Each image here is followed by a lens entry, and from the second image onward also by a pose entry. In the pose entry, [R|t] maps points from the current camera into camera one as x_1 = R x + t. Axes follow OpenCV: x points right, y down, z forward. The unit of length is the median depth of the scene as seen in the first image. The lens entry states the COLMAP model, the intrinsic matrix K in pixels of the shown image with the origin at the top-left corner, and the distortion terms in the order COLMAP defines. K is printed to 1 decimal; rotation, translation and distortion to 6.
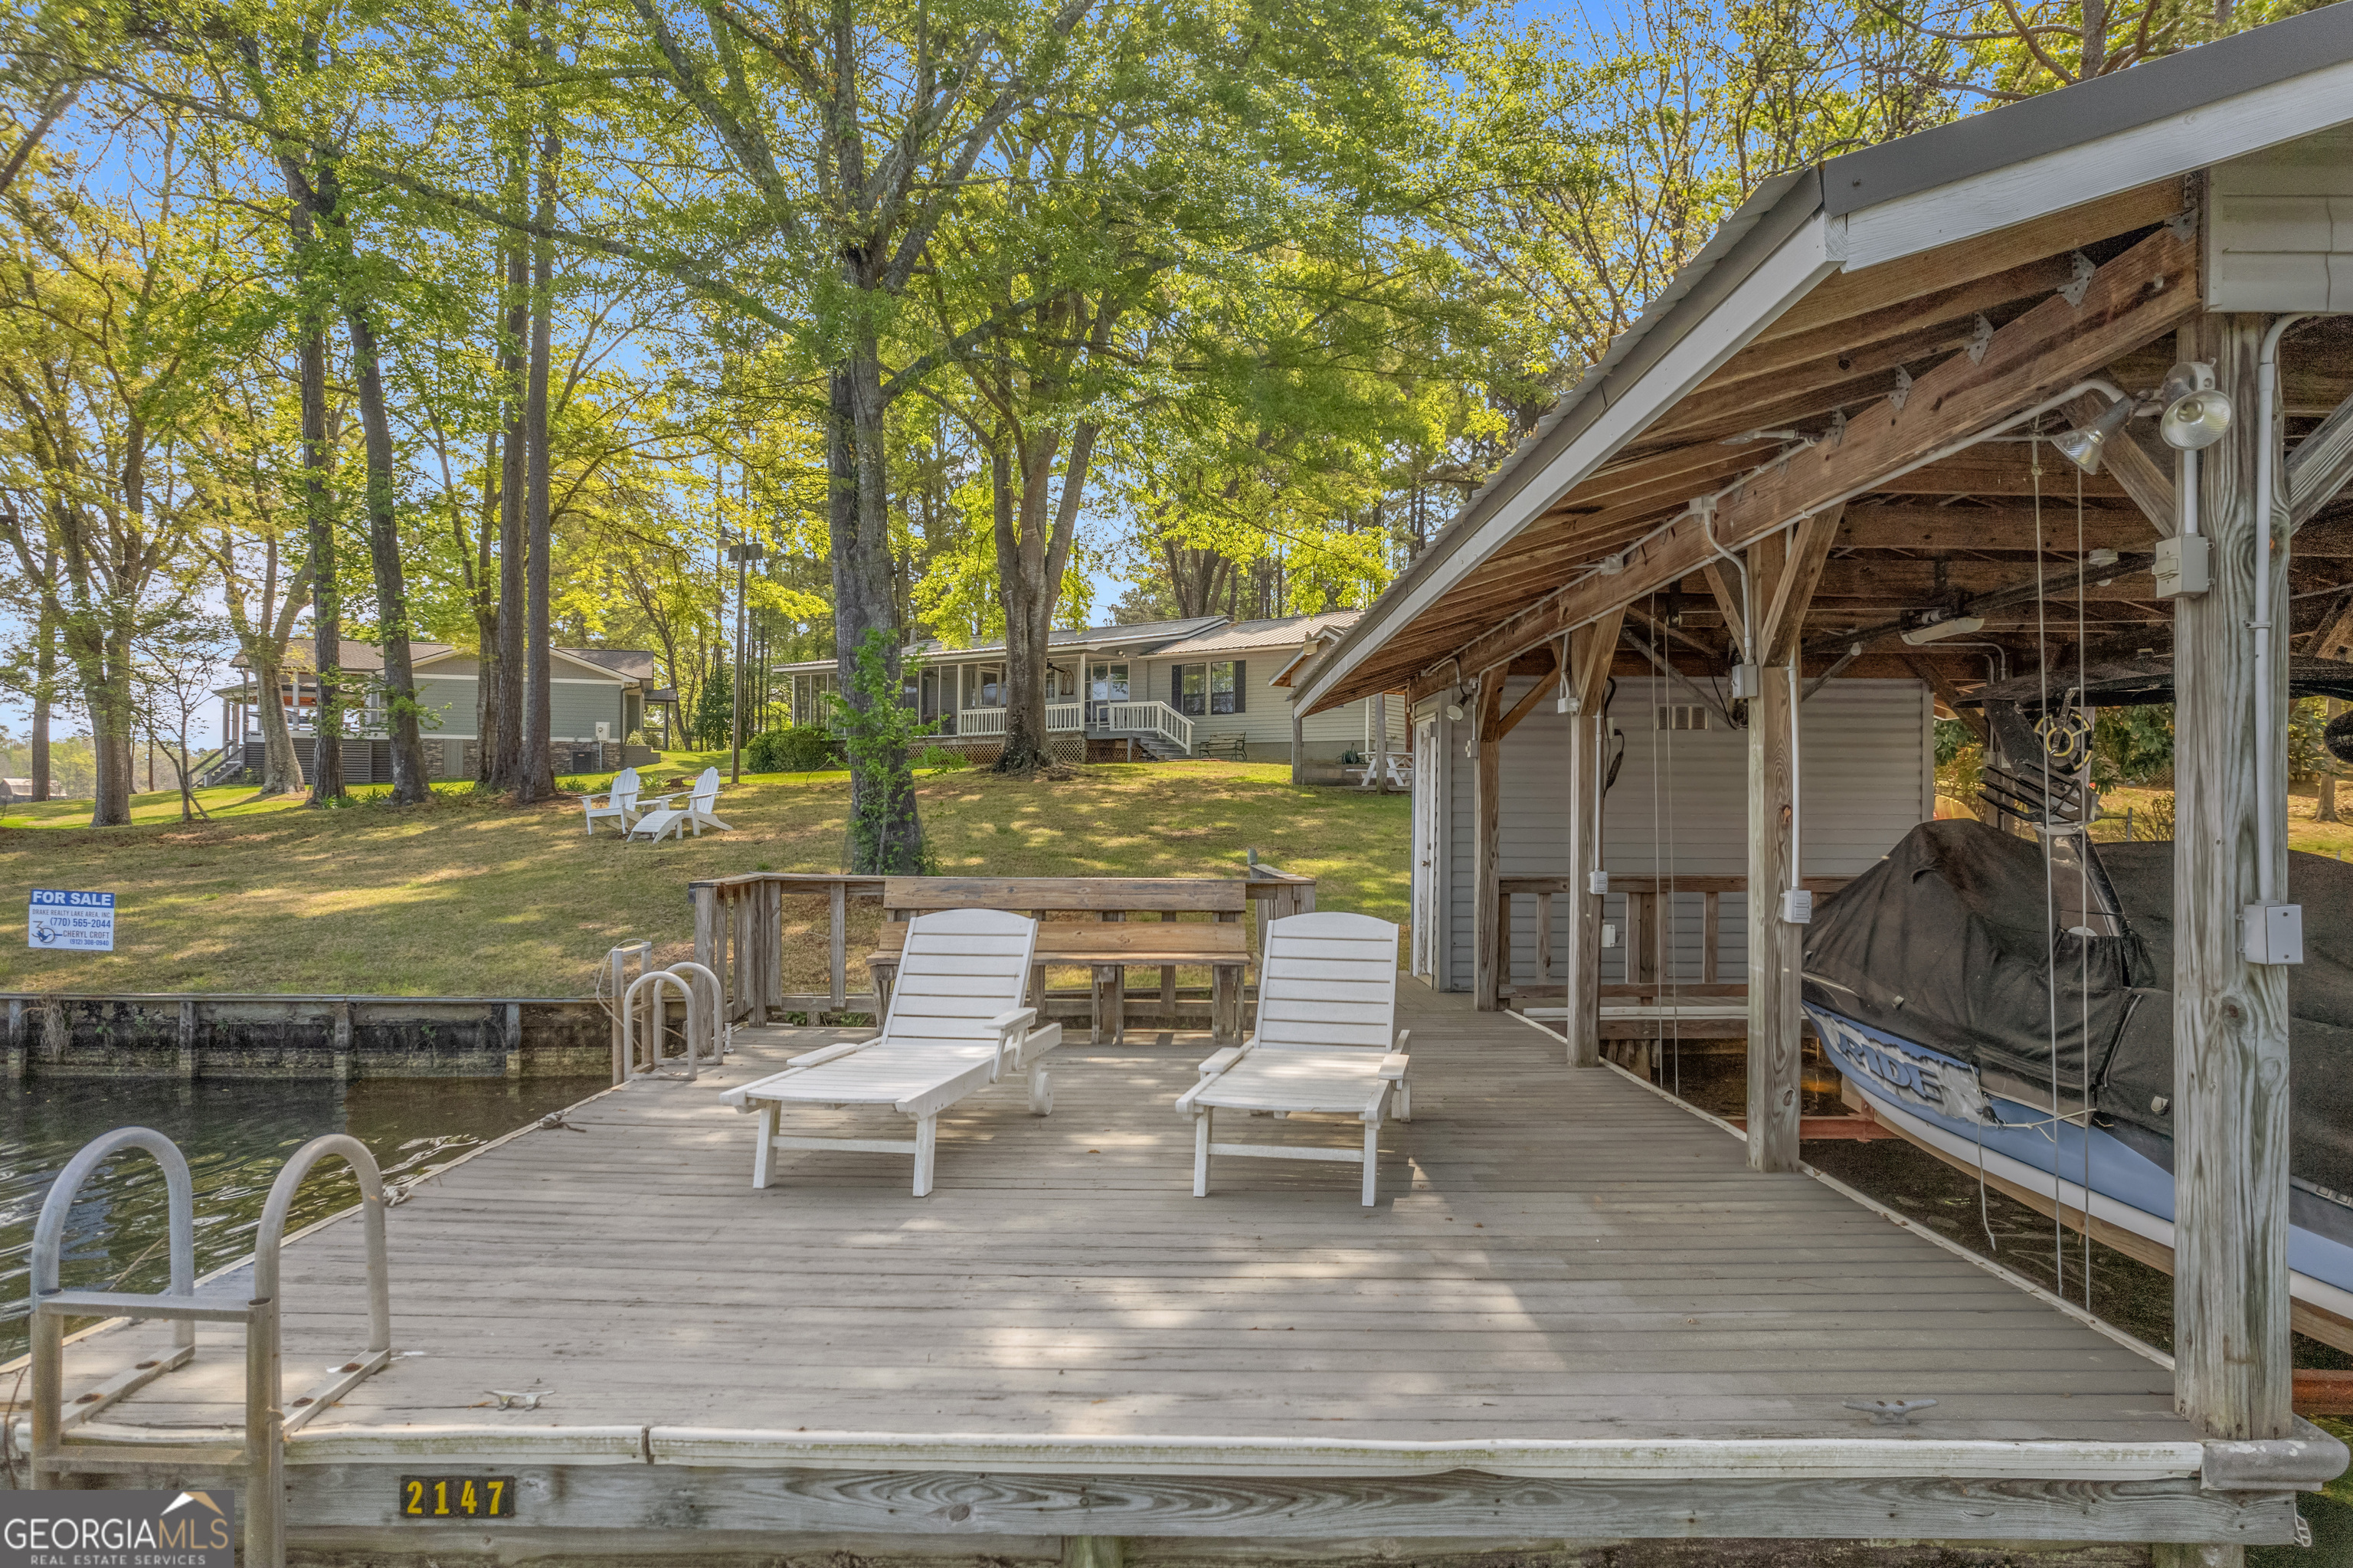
lens RADIAL K [[1517.5, 0, 1173.0], [0, 1517.5, 826.6], [0, 0, 1]] dist [-0.065657, 0.055117]
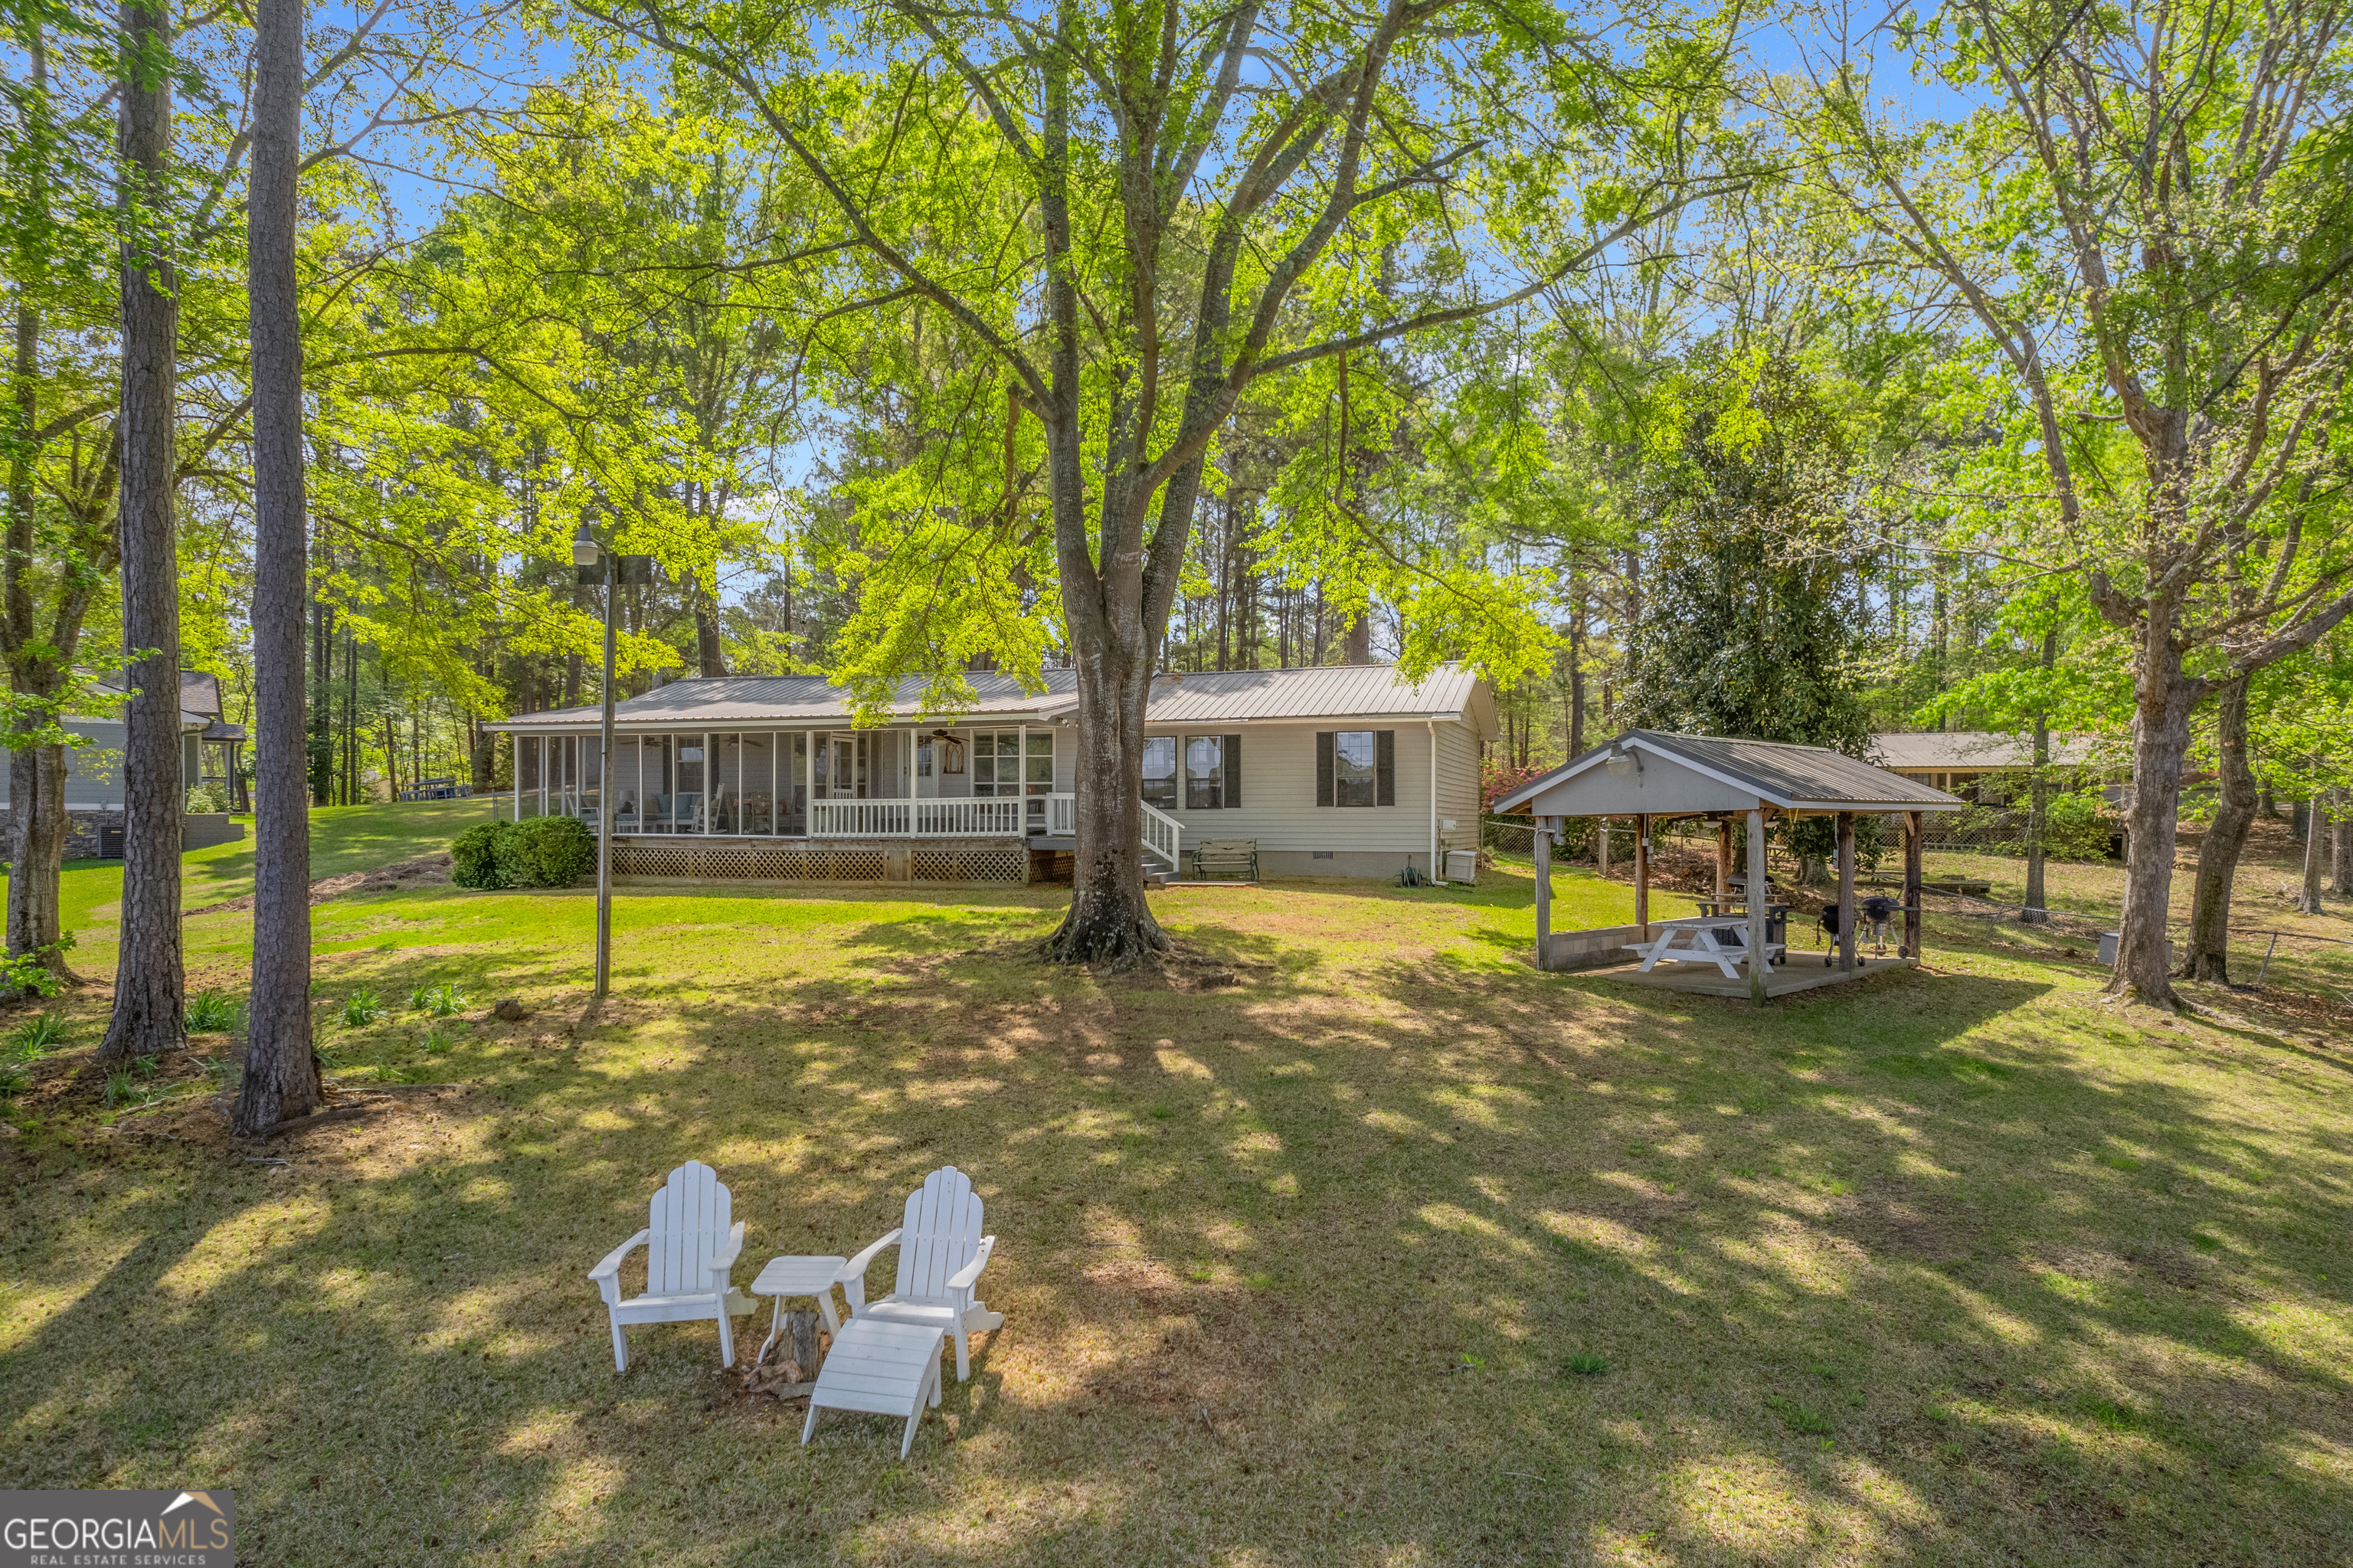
lens RADIAL K [[1517.5, 0, 1179.7], [0, 1517.5, 836.9], [0, 0, 1]] dist [-0.065657, 0.055117]
pose [[0.955422, -0.010803, 0.295047, -0.311096], [0.008402, 0.999920, 0.009403, -0.111217], [-0.295125, -0.006505, 0.955436, 0.527968]]
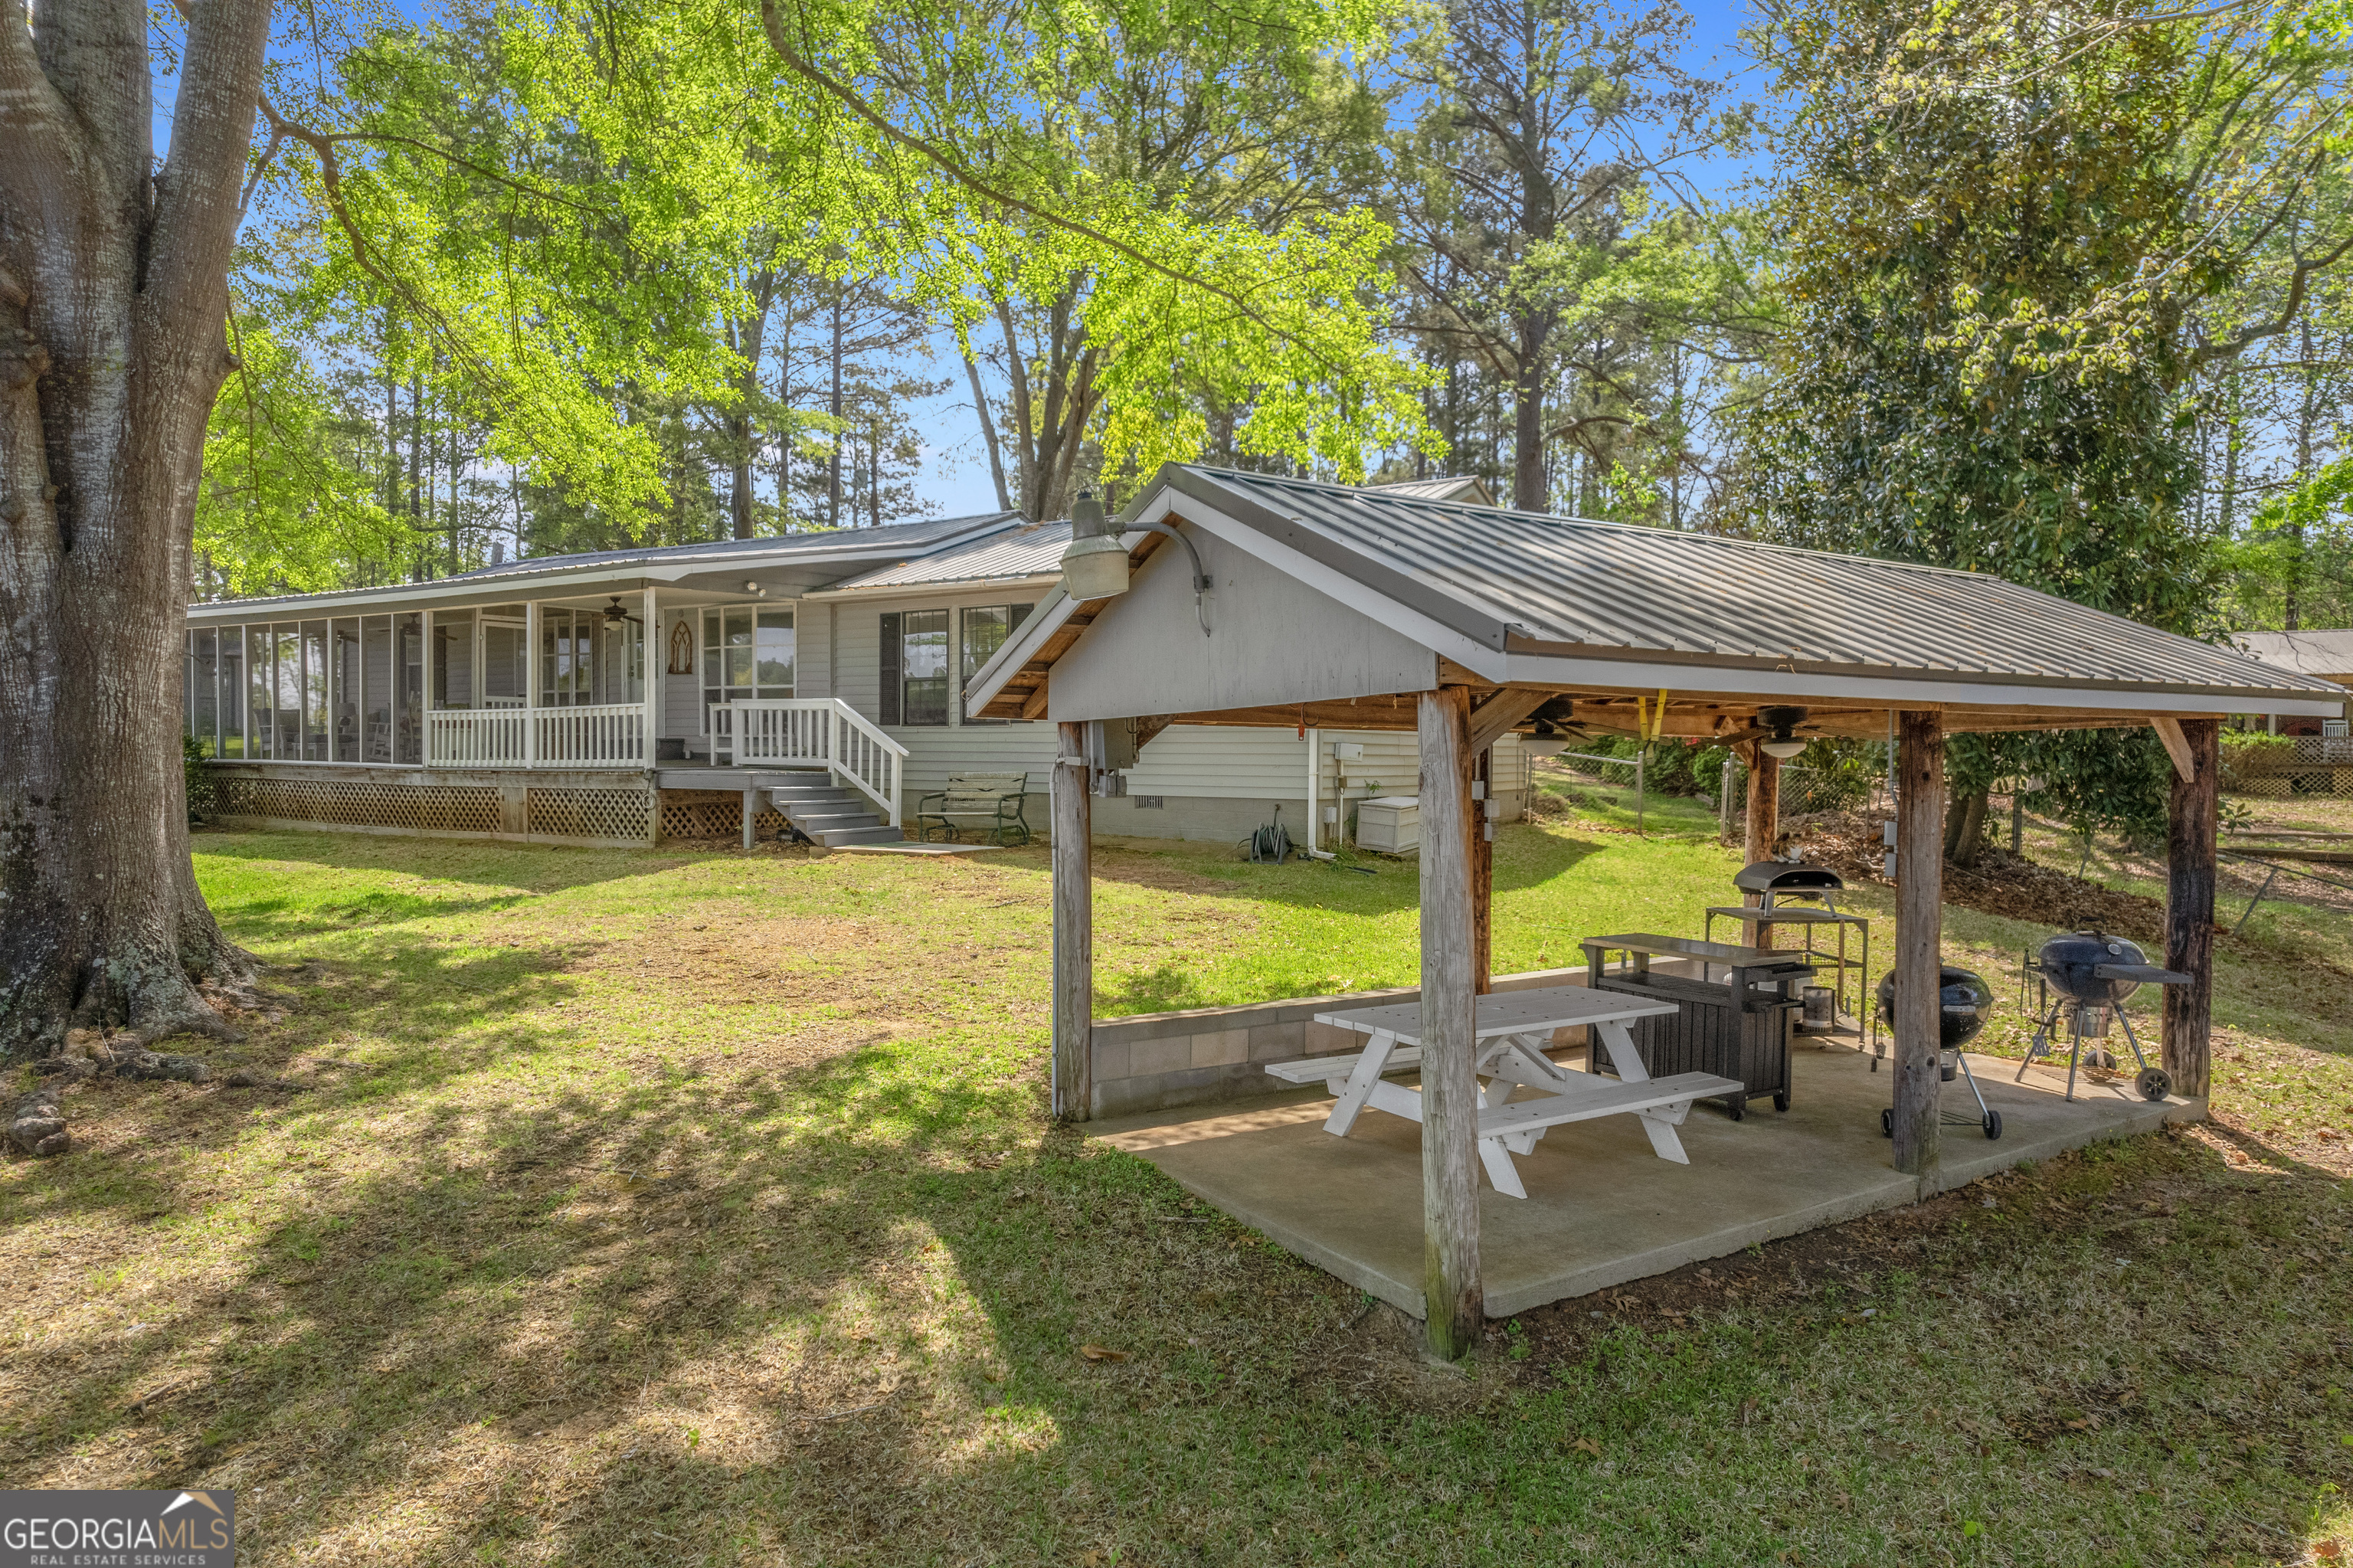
lens RADIAL K [[1517.5, 0, 1163.7], [0, 1517.5, 788.0], [0, 0, 1]] dist [-0.065657, 0.055117]
pose [[0.998519, -0.002537, 0.054340, 0.100796], [0.001457, 0.999801, 0.019910, -0.106010], [-0.054380, -0.019802, 0.998324, 0.910023]]
